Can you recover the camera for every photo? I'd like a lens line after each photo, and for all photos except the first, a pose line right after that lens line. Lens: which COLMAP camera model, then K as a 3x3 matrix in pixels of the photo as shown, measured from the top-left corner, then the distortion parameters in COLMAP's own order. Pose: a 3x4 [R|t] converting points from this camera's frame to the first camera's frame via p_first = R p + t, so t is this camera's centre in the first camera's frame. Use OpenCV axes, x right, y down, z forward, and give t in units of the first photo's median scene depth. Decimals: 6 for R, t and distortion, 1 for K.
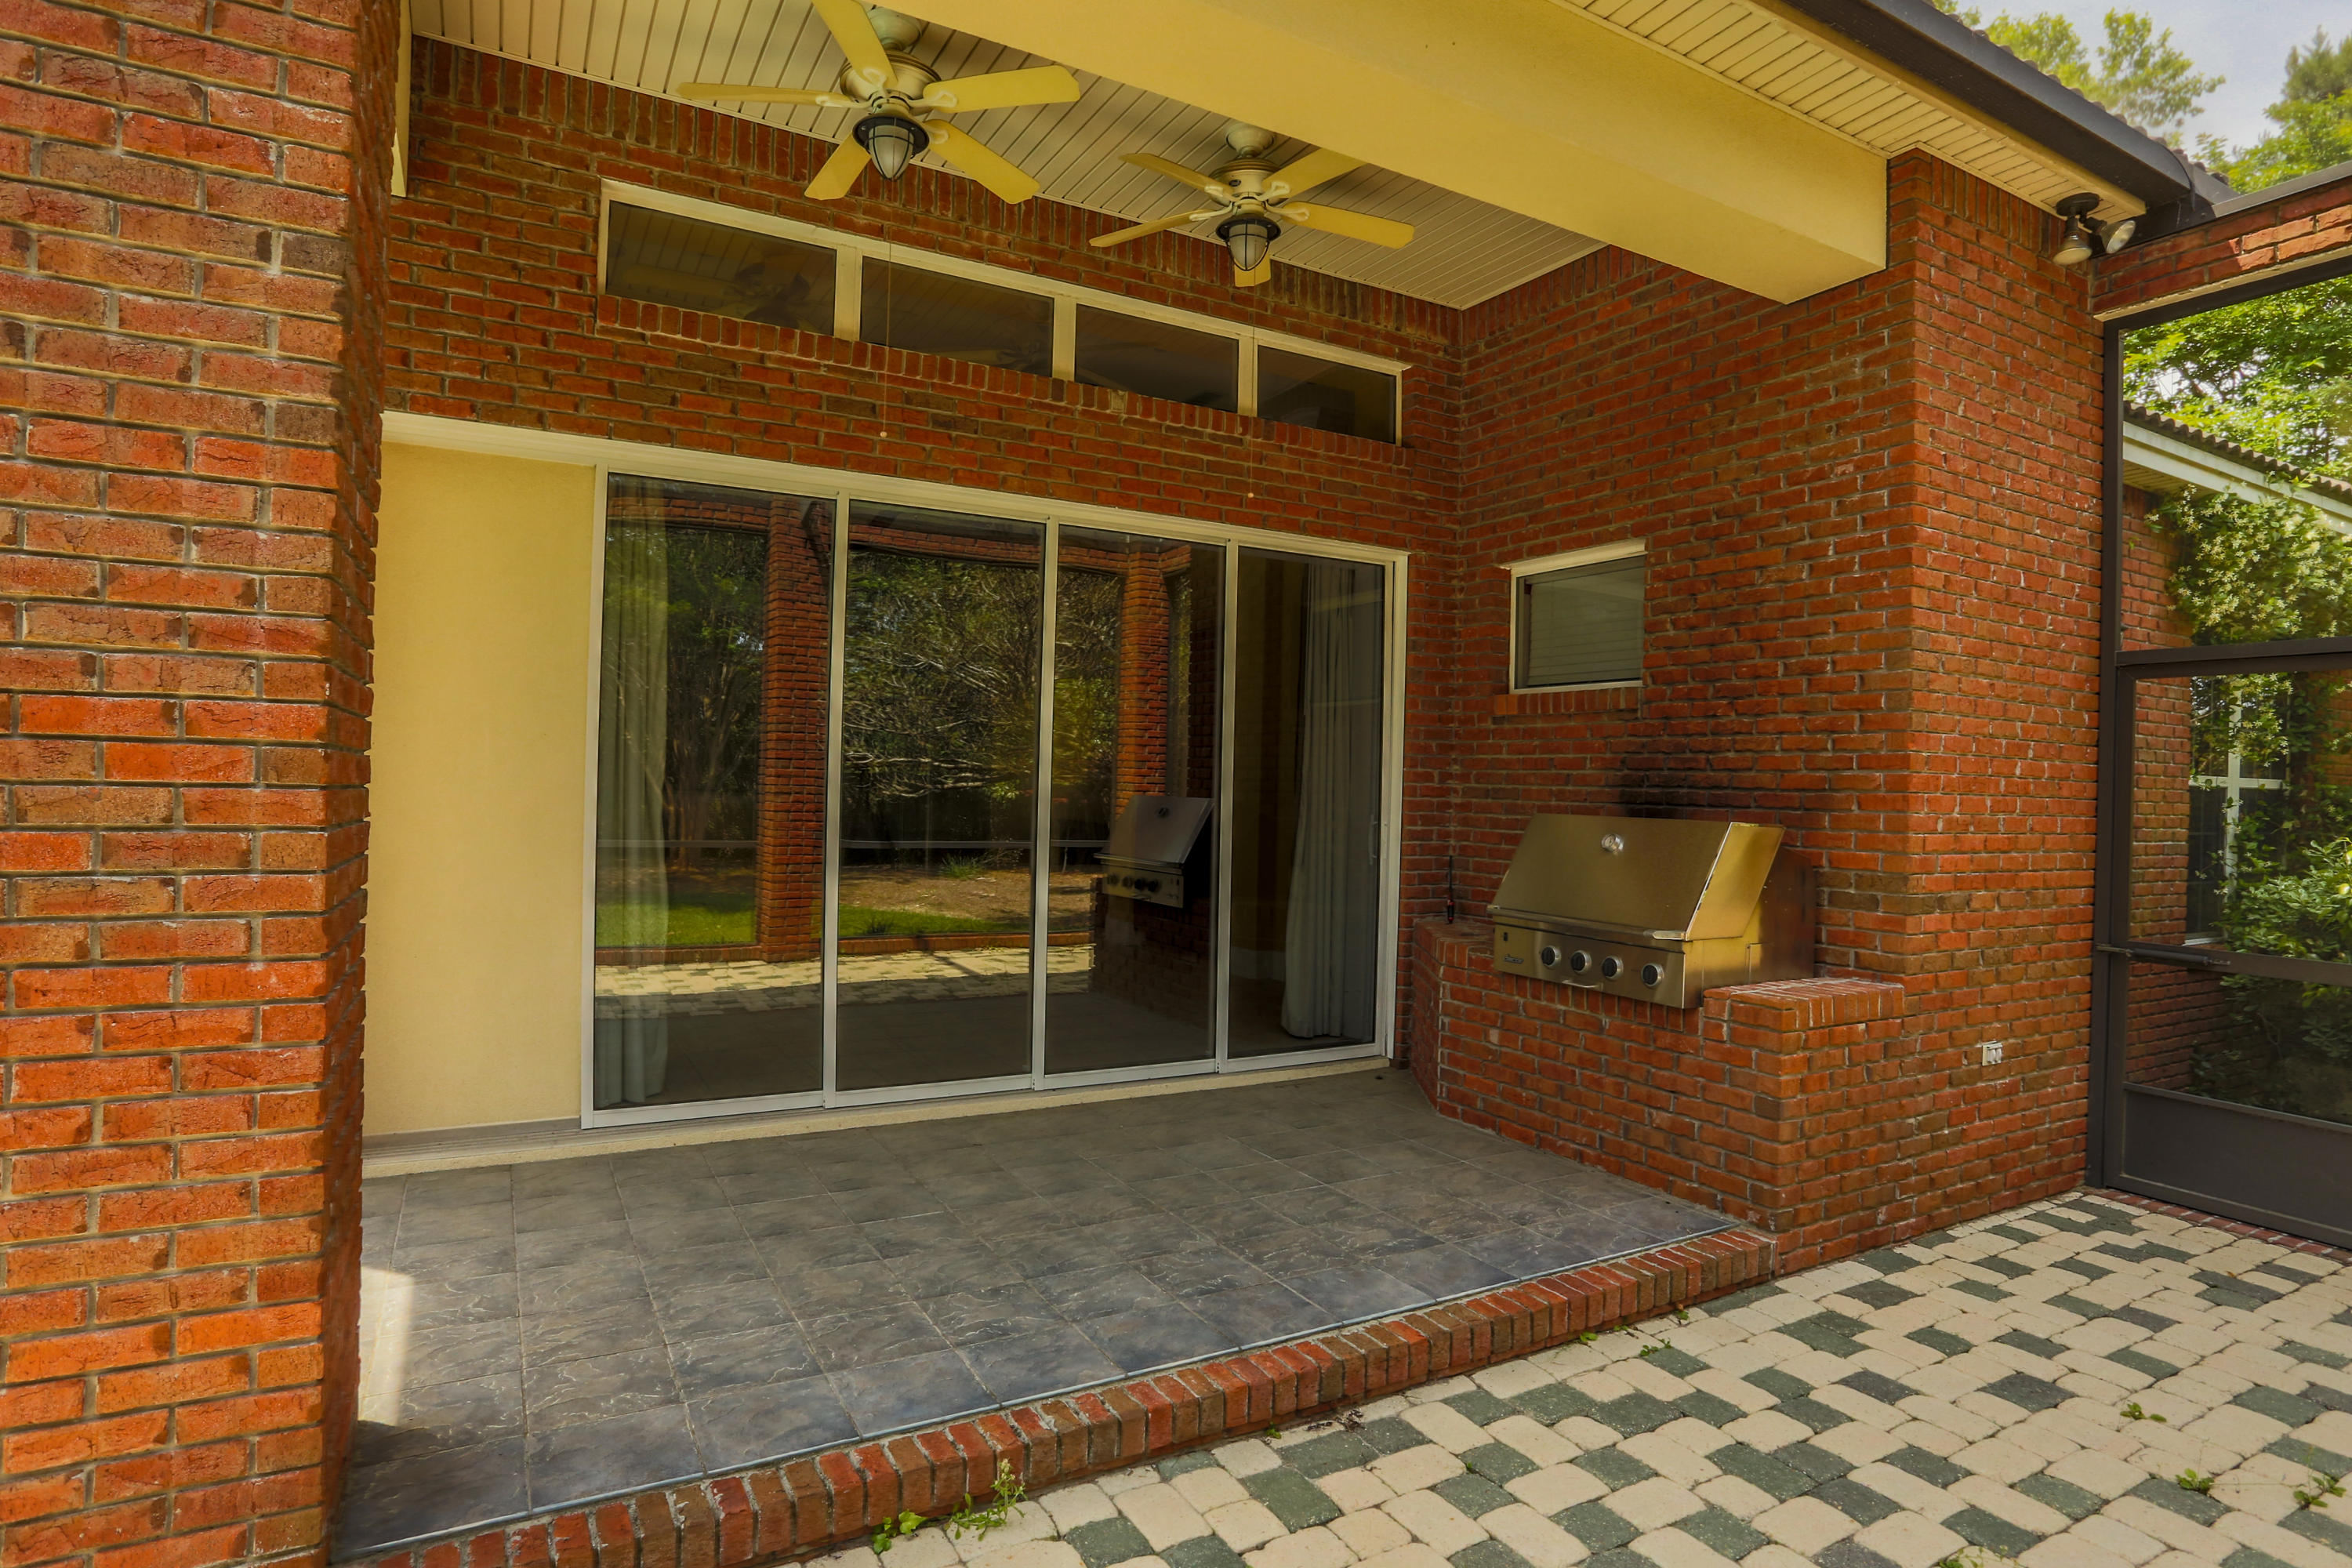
lens RADIAL K [[1246.9, 0, 1168.6], [0, 1246.9, 788.0], [0, 0, 1]] dist [-0.084407, 0.043546]
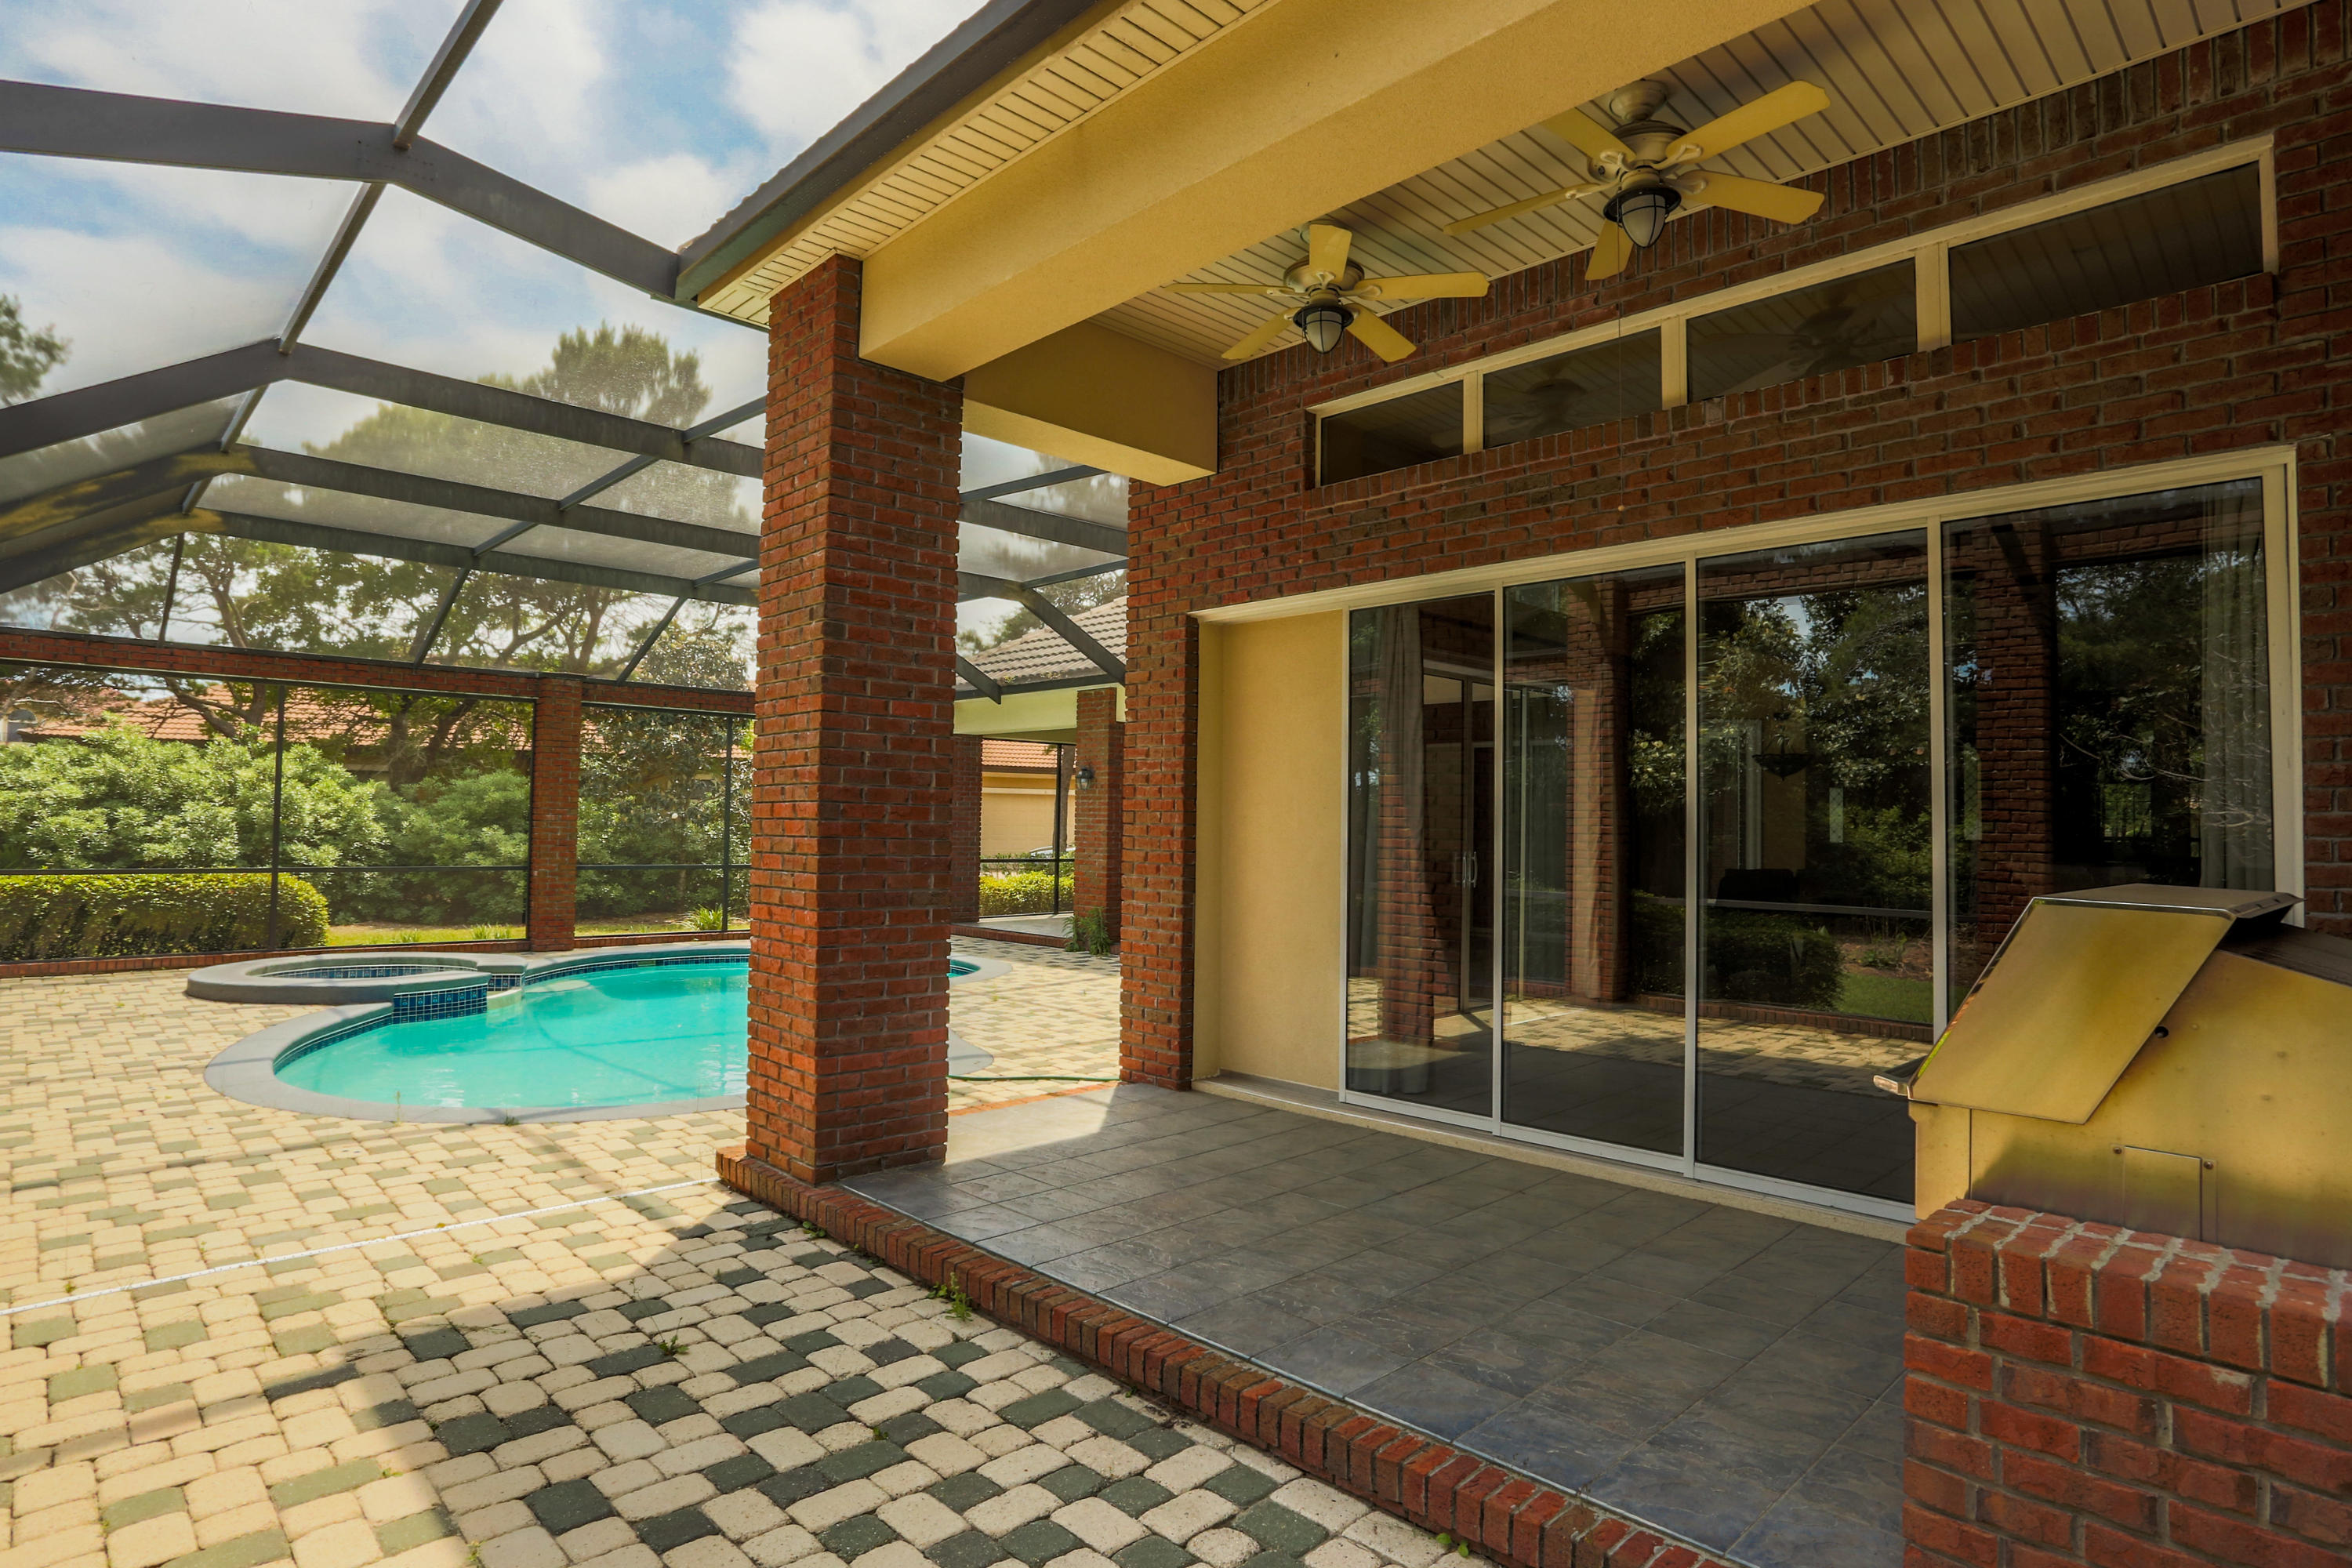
lens RADIAL K [[1246.9, 0, 1168.6], [0, 1246.9, 788.0], [0, 0, 1]] dist [-0.084407, 0.043546]
pose [[0.256857, -0.047995, -0.965257, 0.823701], [-0.008974, 0.998605, -0.052041, 0.009169], [0.966408, 0.022029, 0.256068, 0.477363]]
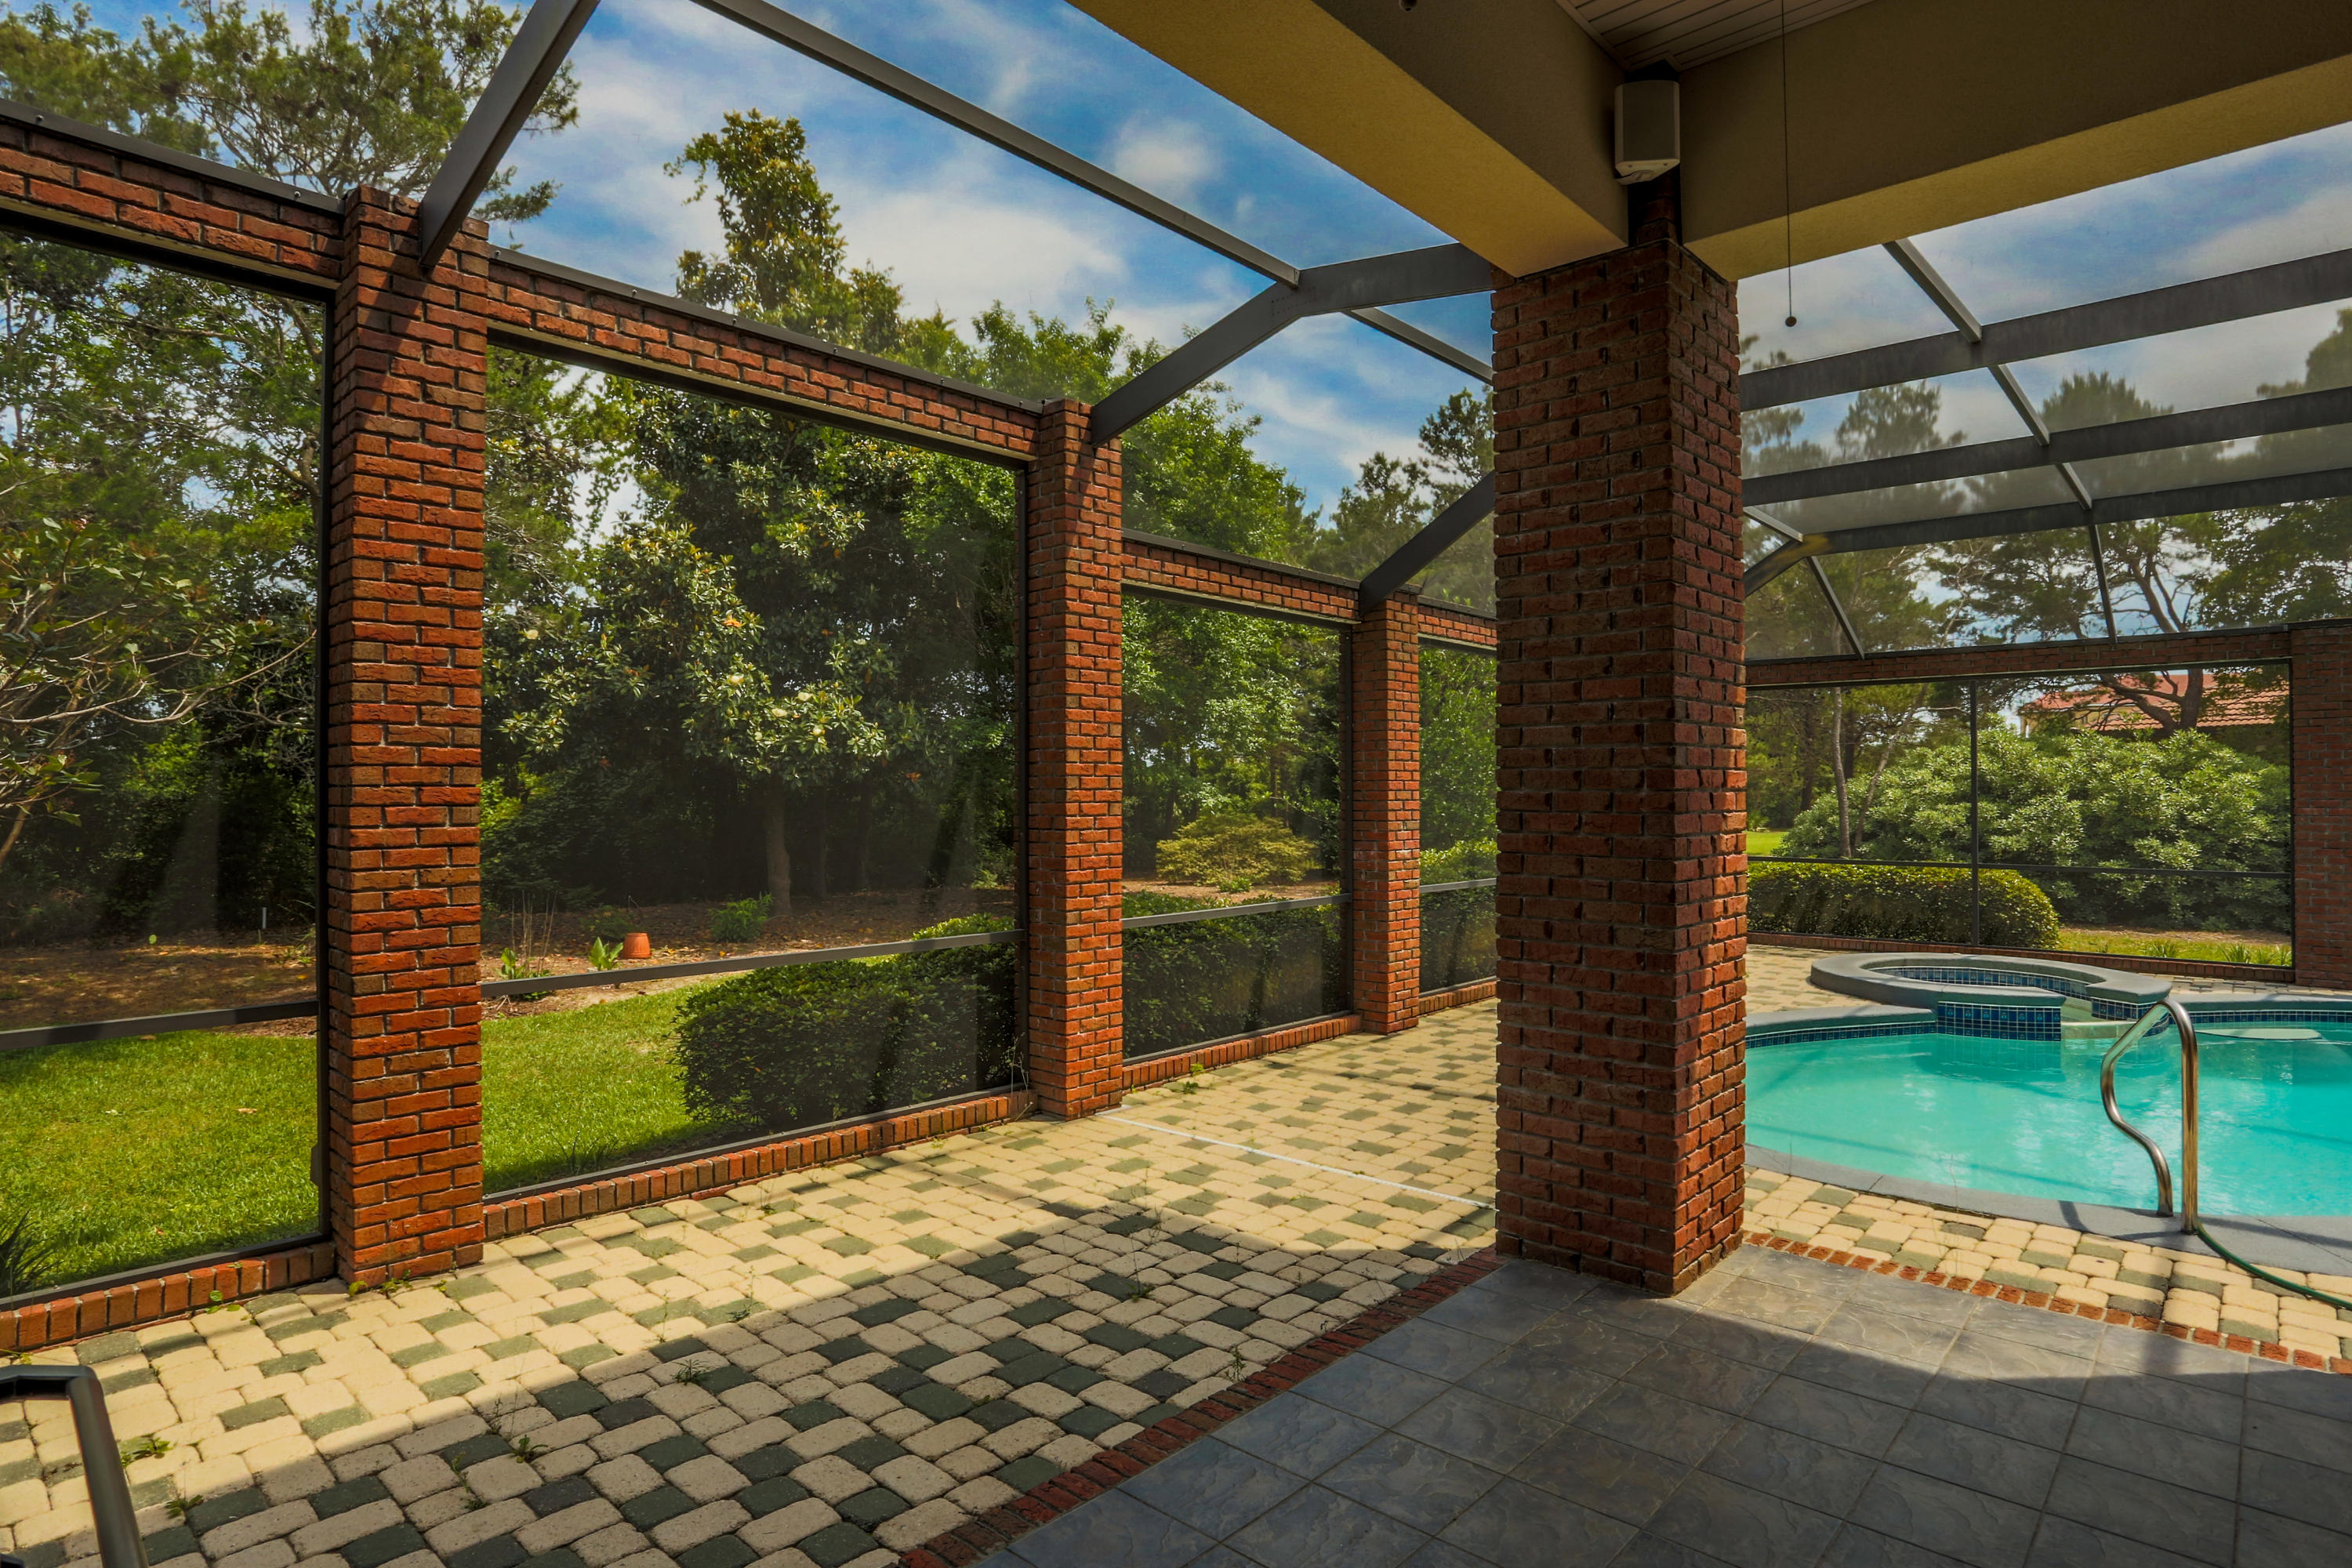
lens RADIAL K [[1246.9, 0, 1168.6], [0, 1246.9, 788.0], [0, 0, 1]] dist [-0.084407, 0.043546]
pose [[-0.949385, -0.024363, -0.313169, 0.209649], [-0.021312, 0.999686, -0.013164, -0.031619], [0.313392, -0.005823, -0.949606, 1.288882]]
